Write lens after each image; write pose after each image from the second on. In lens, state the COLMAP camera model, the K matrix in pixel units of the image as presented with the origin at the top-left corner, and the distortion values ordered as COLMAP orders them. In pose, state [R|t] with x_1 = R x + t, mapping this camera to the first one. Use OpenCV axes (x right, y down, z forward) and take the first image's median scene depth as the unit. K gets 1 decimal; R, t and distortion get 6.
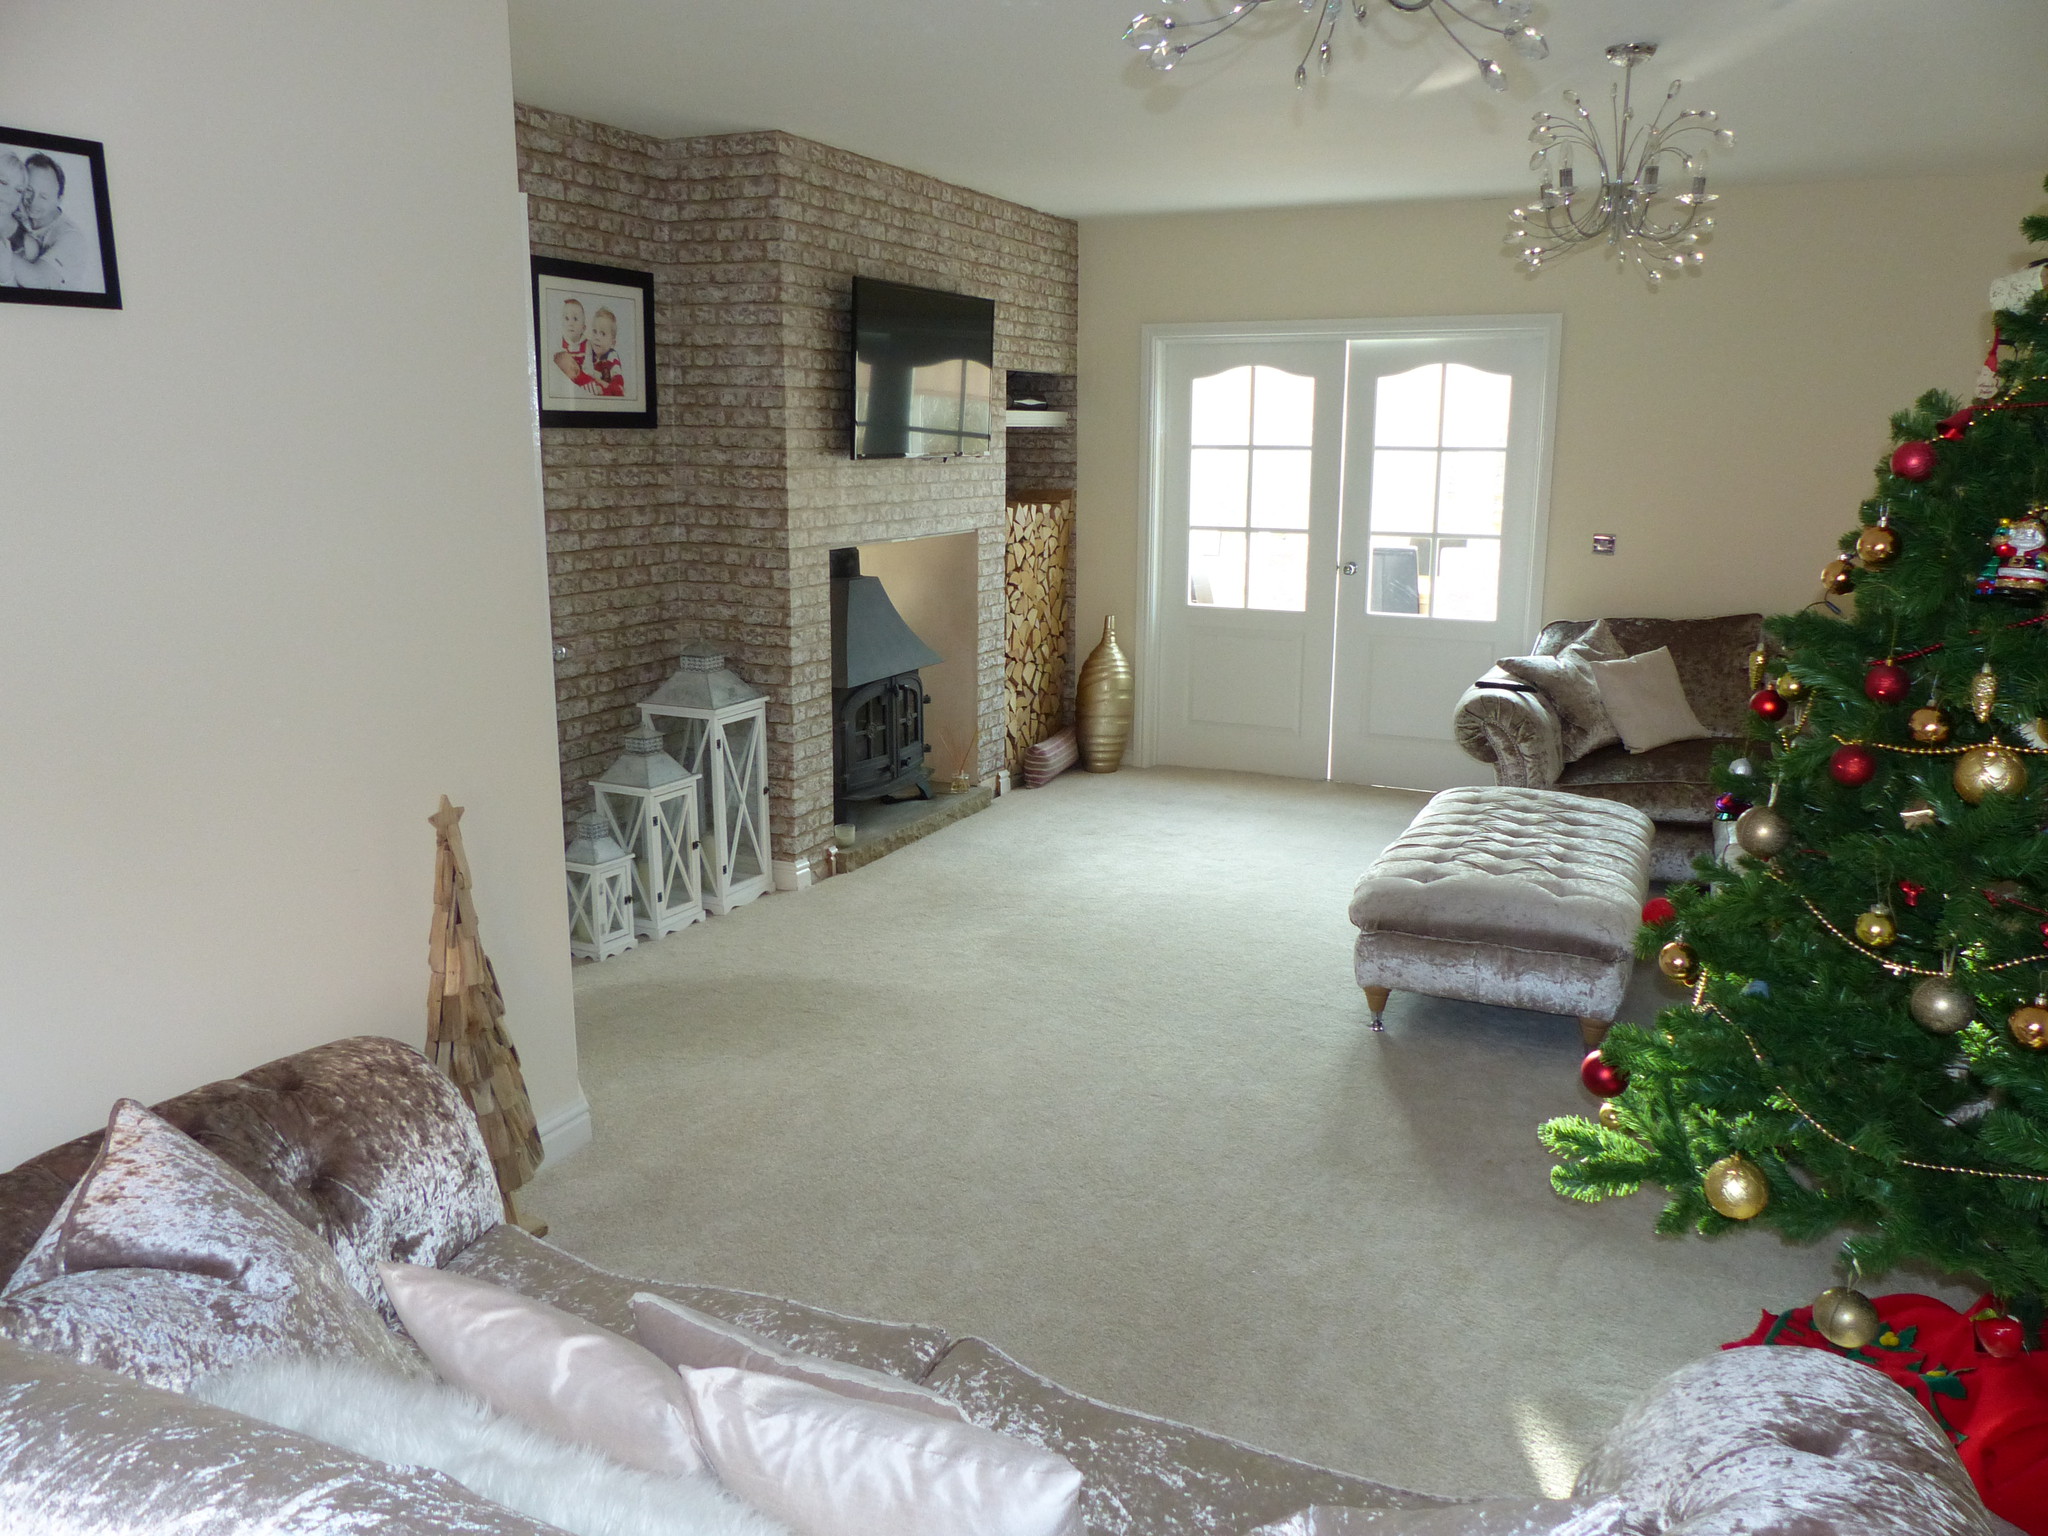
lens RADIAL K [[1535.6, 0, 1024.8], [0, 1535.6, 770.2], [0, 0, 1]] dist [-0.031520, 0.020192]
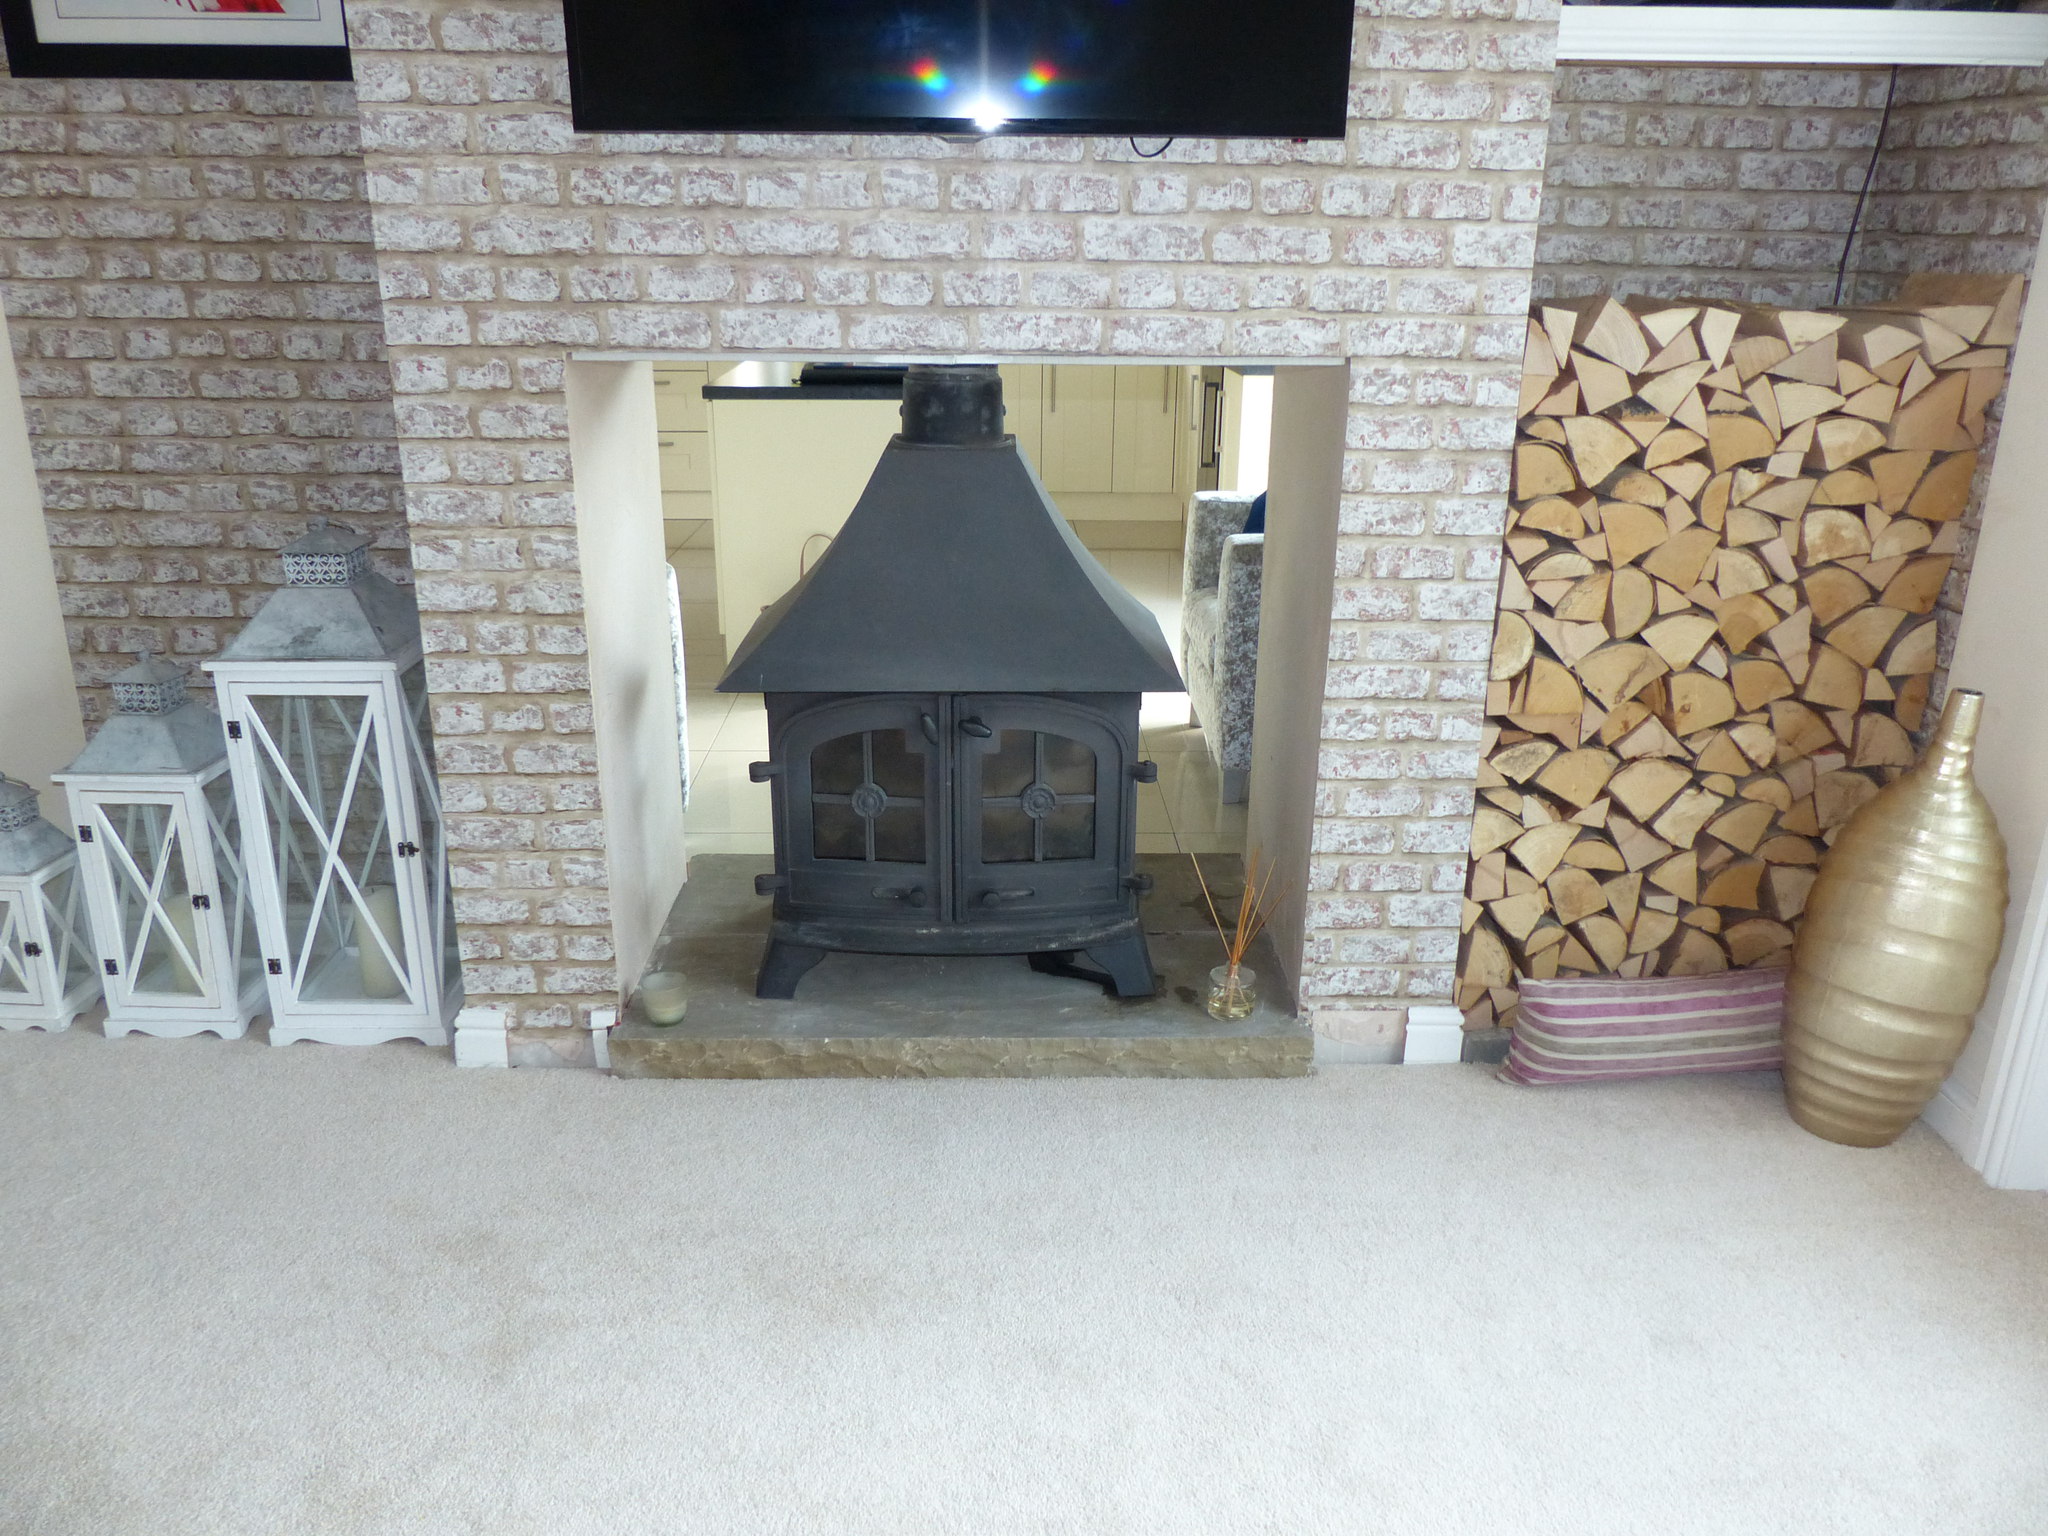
lens RADIAL K [[1535.6, 0, 1020.2], [0, 1535.6, 772.9], [0, 0, 1]] dist [-0.031520, 0.020192]
pose [[0.450333, 0.288156, -0.845083, 0.291642], [-0.201419, 0.954878, 0.218261, -0.140521], [0.869845, 0.071925, 0.488054, 0.845522]]
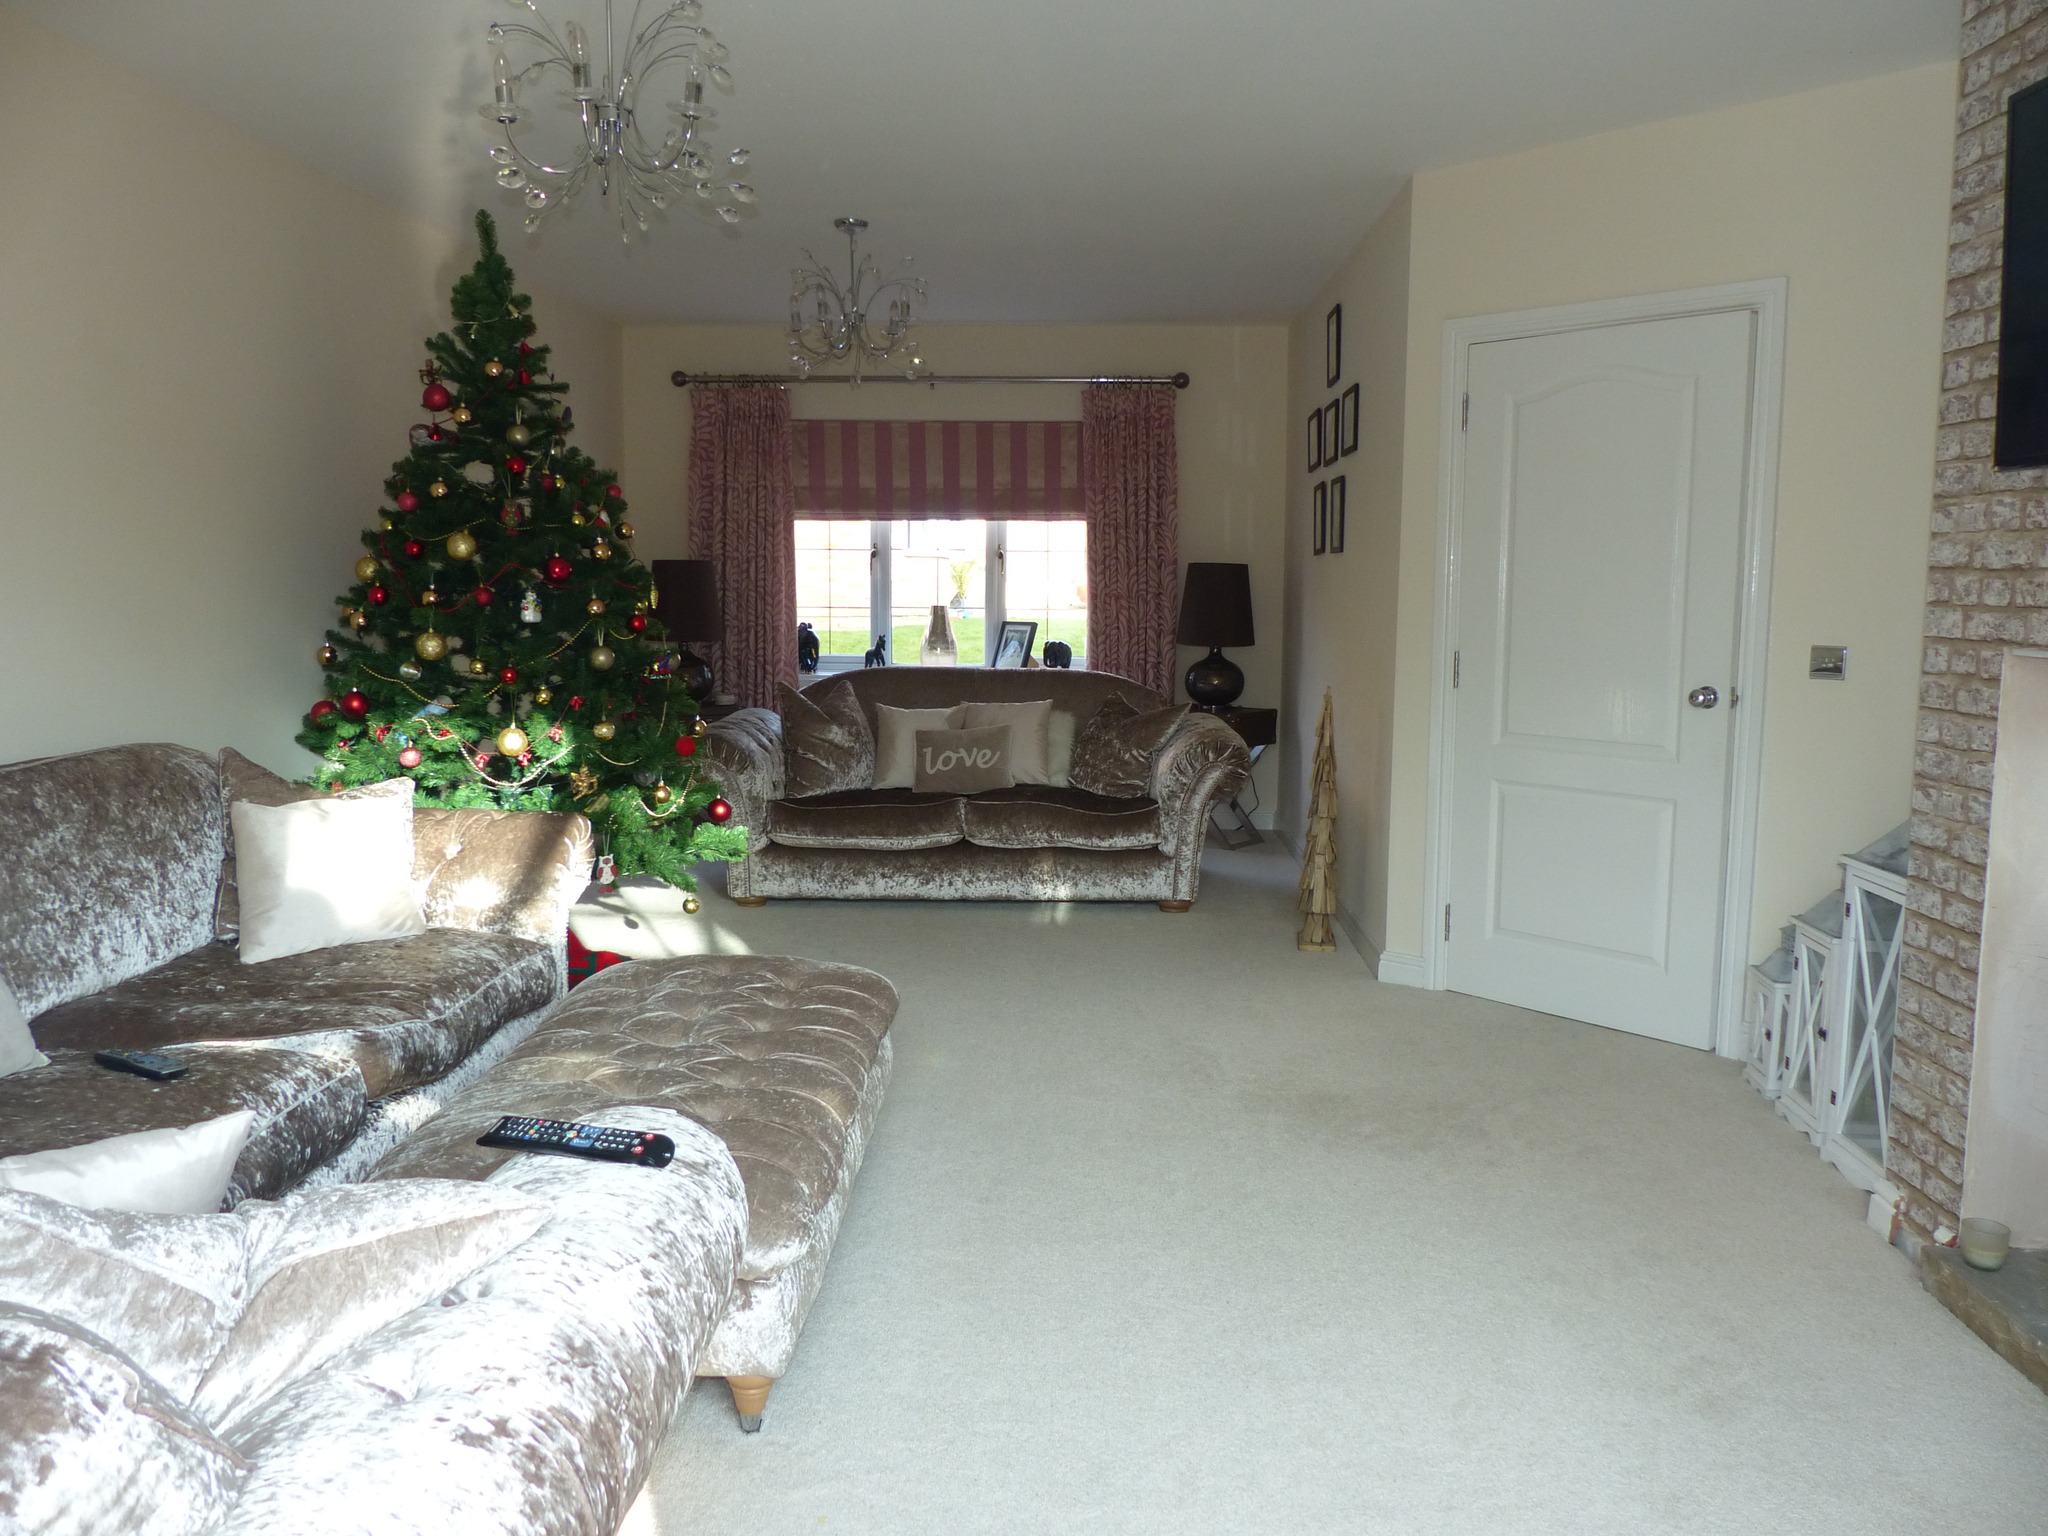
lens RADIAL K [[1535.6, 0, 1023.2], [0, 1535.6, 763.2], [0, 0, 1]] dist [-0.031520, 0.020192]
pose [[-0.928513, 0.039075, -0.369238, 0.327632], [-0.086566, 0.944260, 0.317614, -0.221432], [0.361068, 0.326872, -0.873375, 1.230530]]
